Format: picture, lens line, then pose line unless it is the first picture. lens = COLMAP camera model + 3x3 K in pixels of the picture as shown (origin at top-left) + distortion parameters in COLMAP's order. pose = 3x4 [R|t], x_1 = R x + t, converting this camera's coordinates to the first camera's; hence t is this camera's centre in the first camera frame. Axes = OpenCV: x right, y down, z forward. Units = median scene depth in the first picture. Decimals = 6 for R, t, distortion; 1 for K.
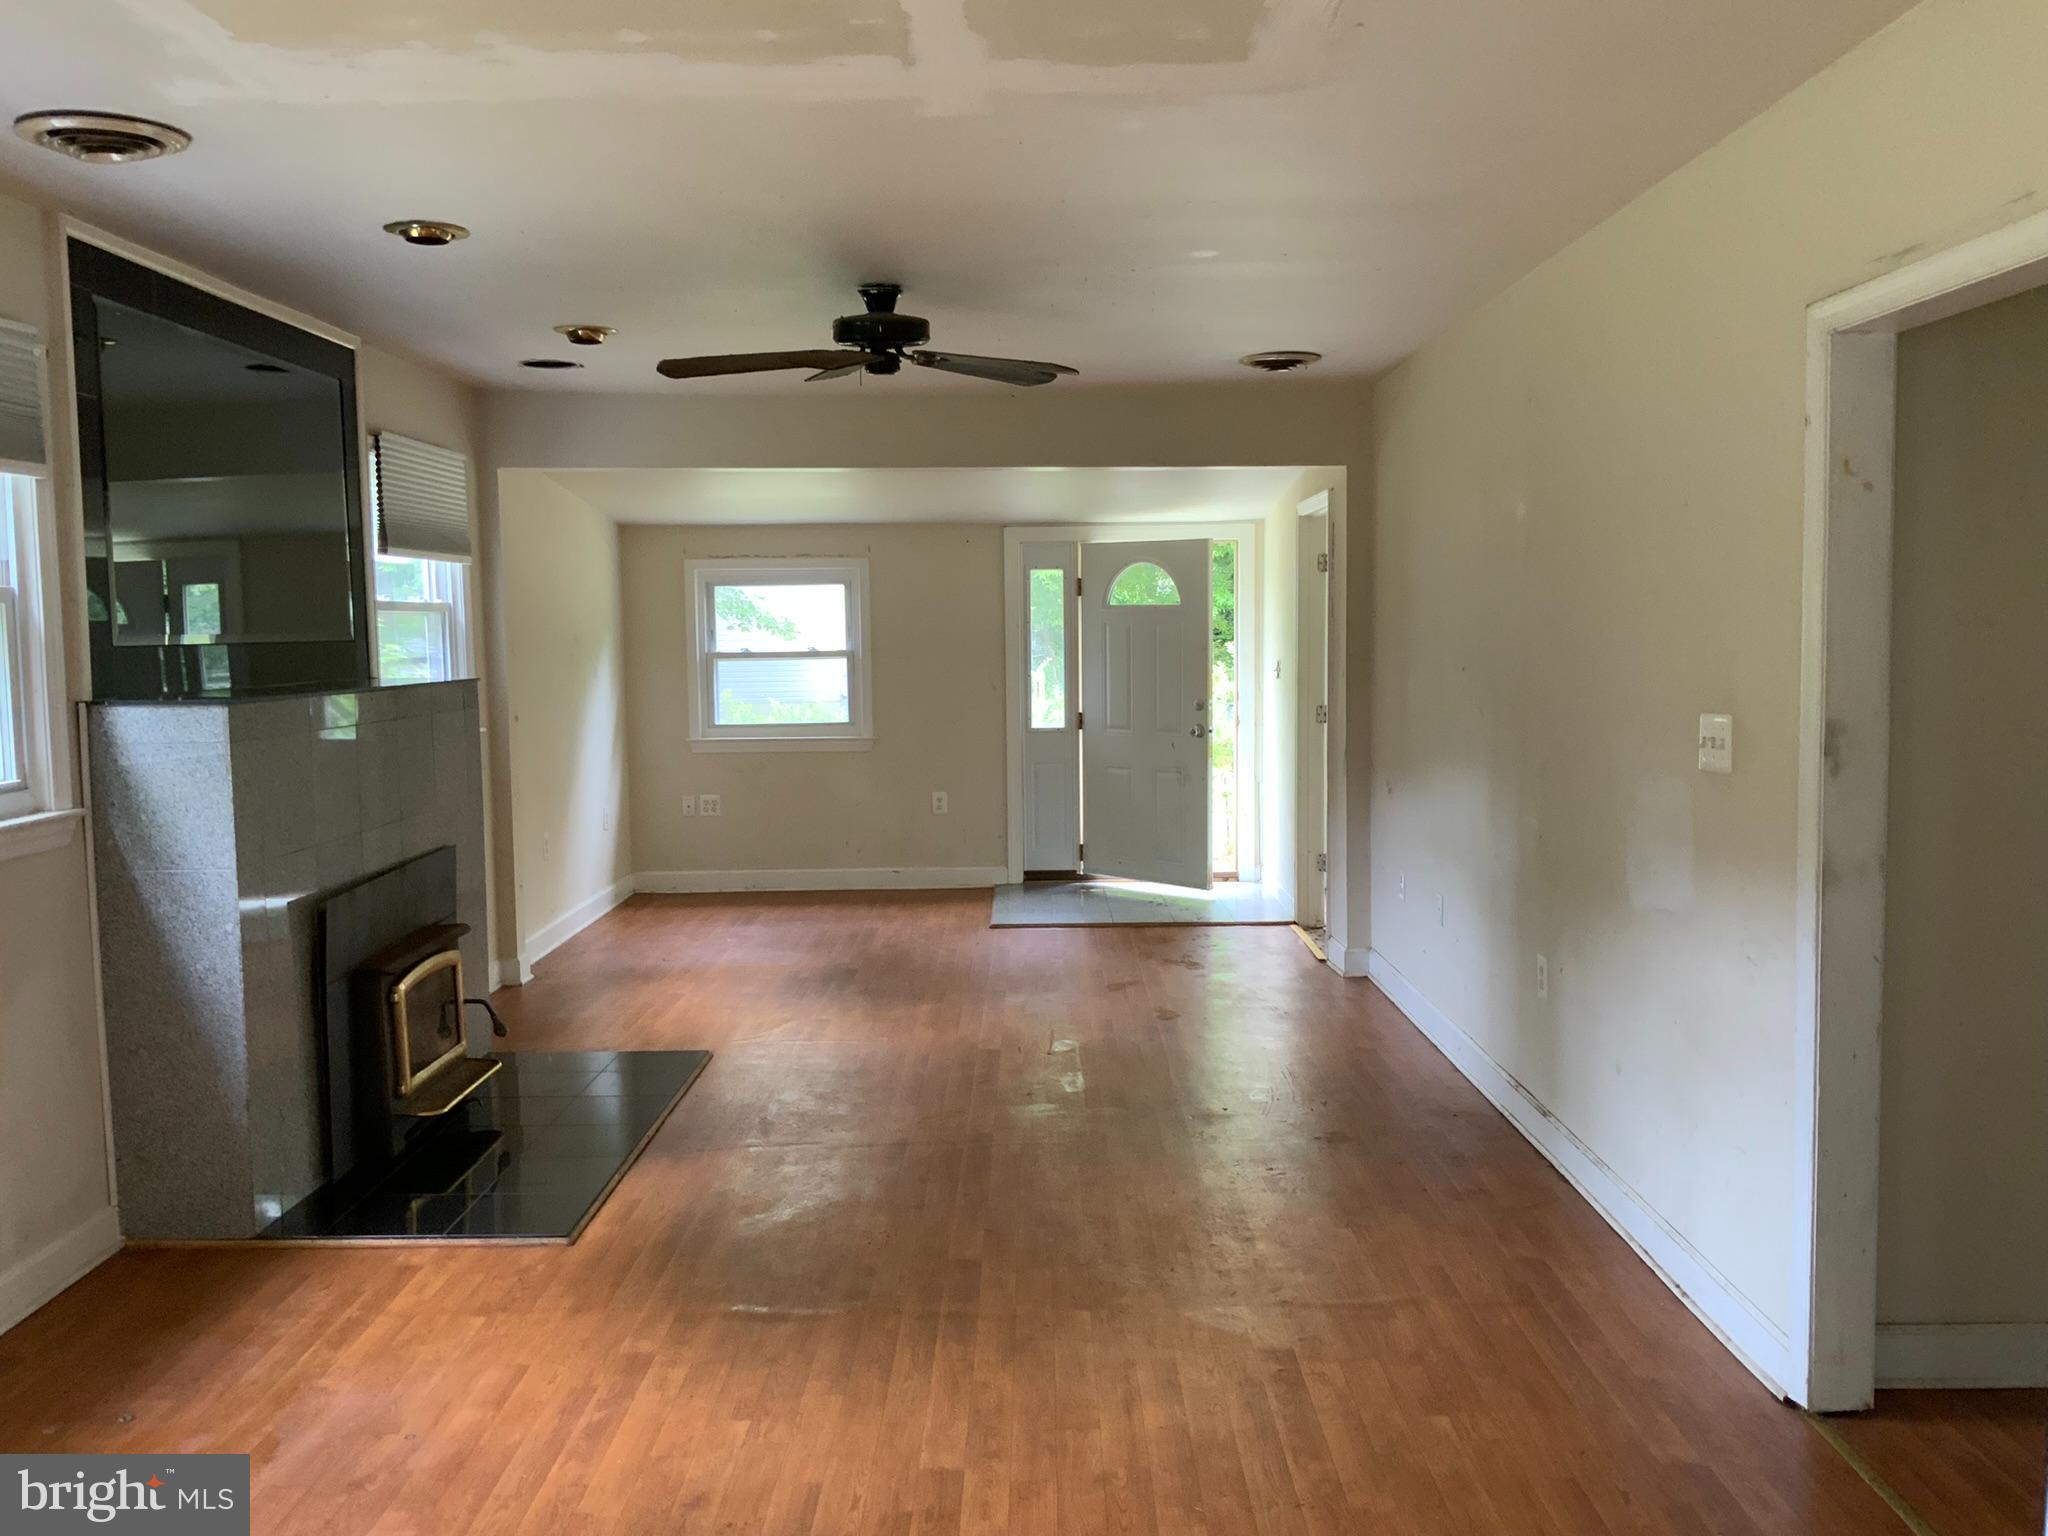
lens RADIAL K [[1717.5, 0, 1027.6], [0, 1717.5, 774.9], [0, 0, 1]] dist [0.087856, -0.161664]
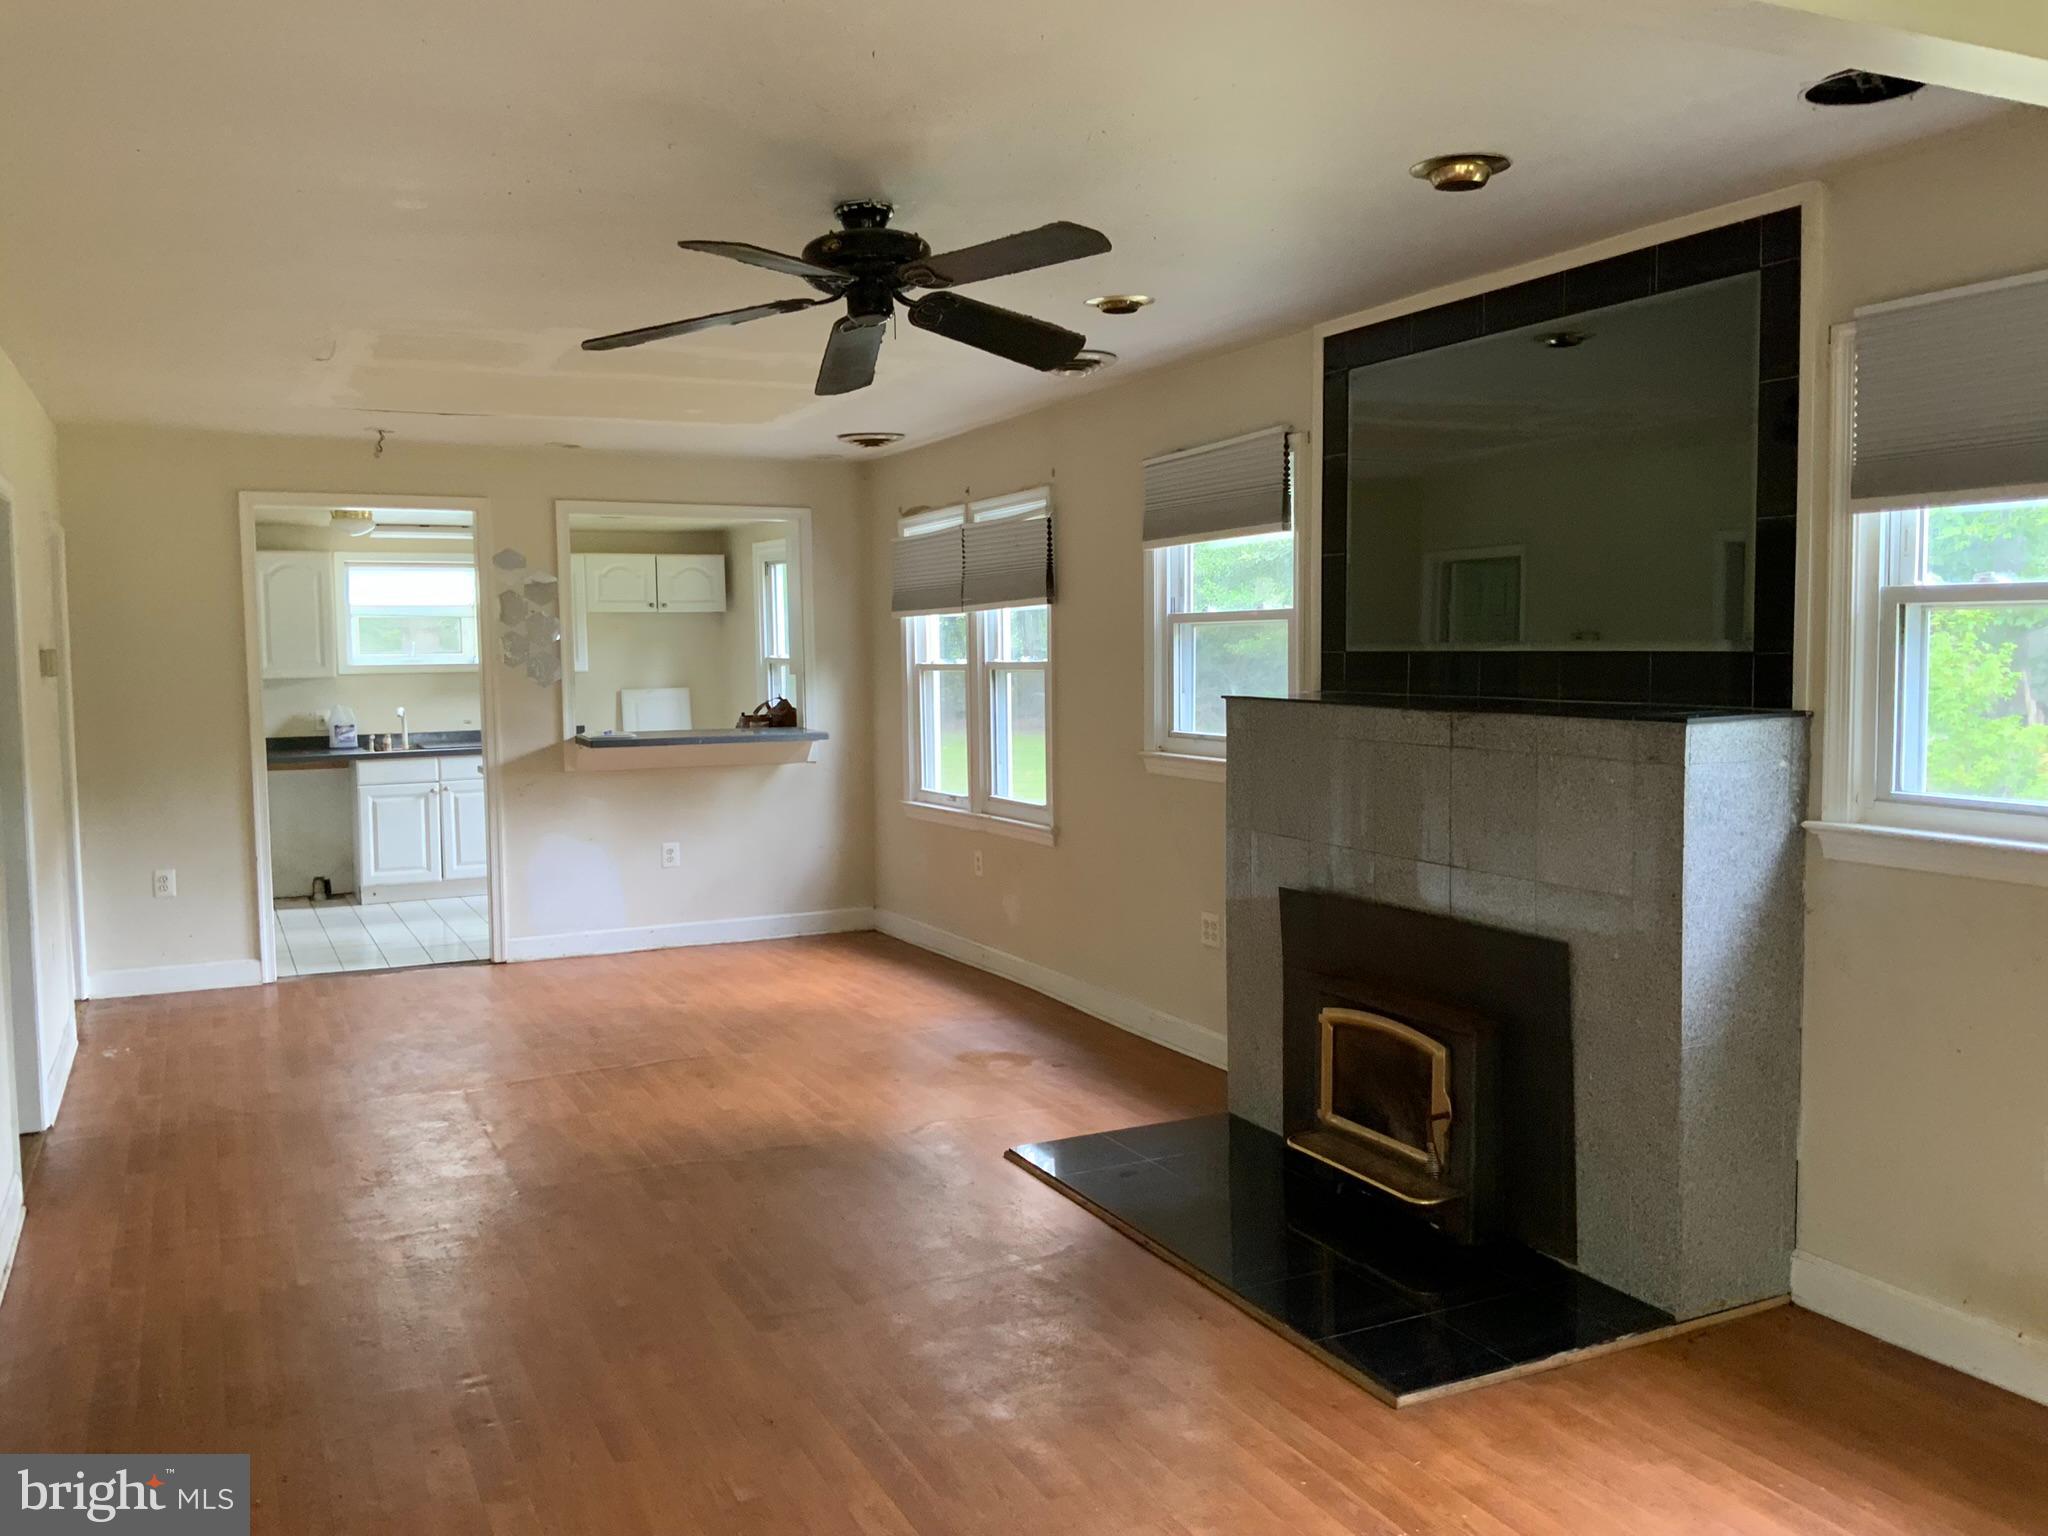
lens RADIAL K [[1717.5, 0, 1039.1], [0, 1717.5, 769.2], [0, 0, 1]] dist [0.087856, -0.161664]
pose [[-0.898101, 0.063349, -0.435203, 0.201583], [-0.009770, 0.986453, 0.163754, -0.175263], [0.439681, 0.151319, -0.885315, 1.845866]]
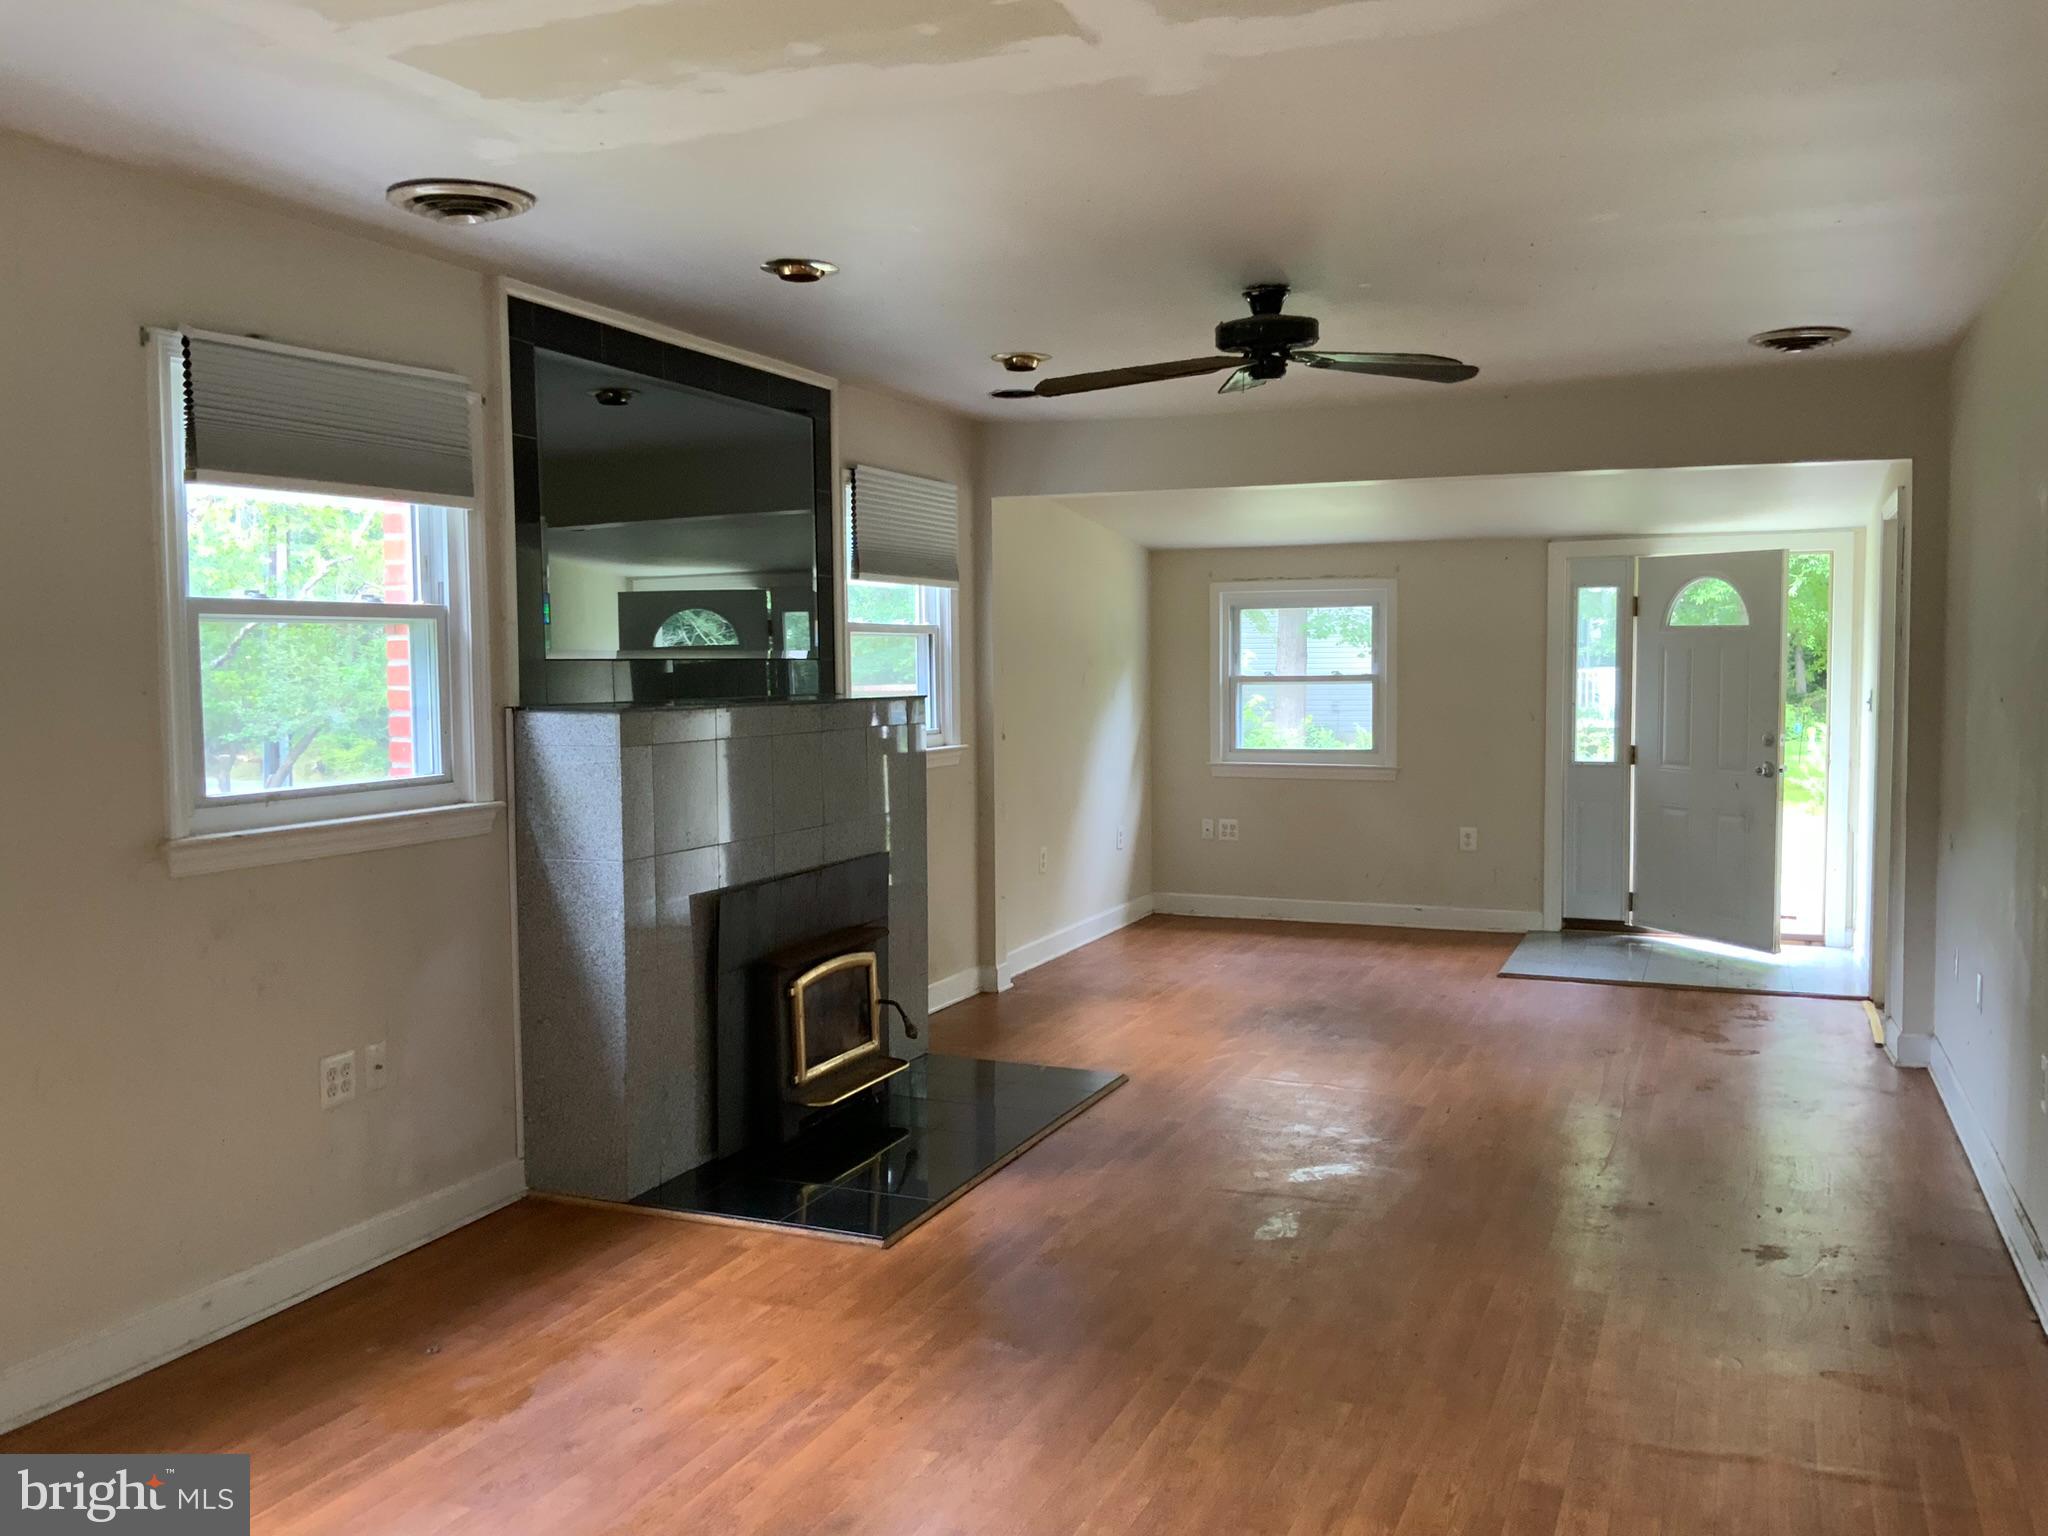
lens RADIAL K [[1717.5, 0, 1008.3], [0, 1717.5, 770.6], [0, 0, 1]] dist [0.087856, -0.161664]
pose [[0.922441, 0.031011, -0.384892, 0.167780], [-0.038497, 0.999190, -0.011756, -0.000093], [0.384215, 0.025662, 0.922887, 0.076870]]
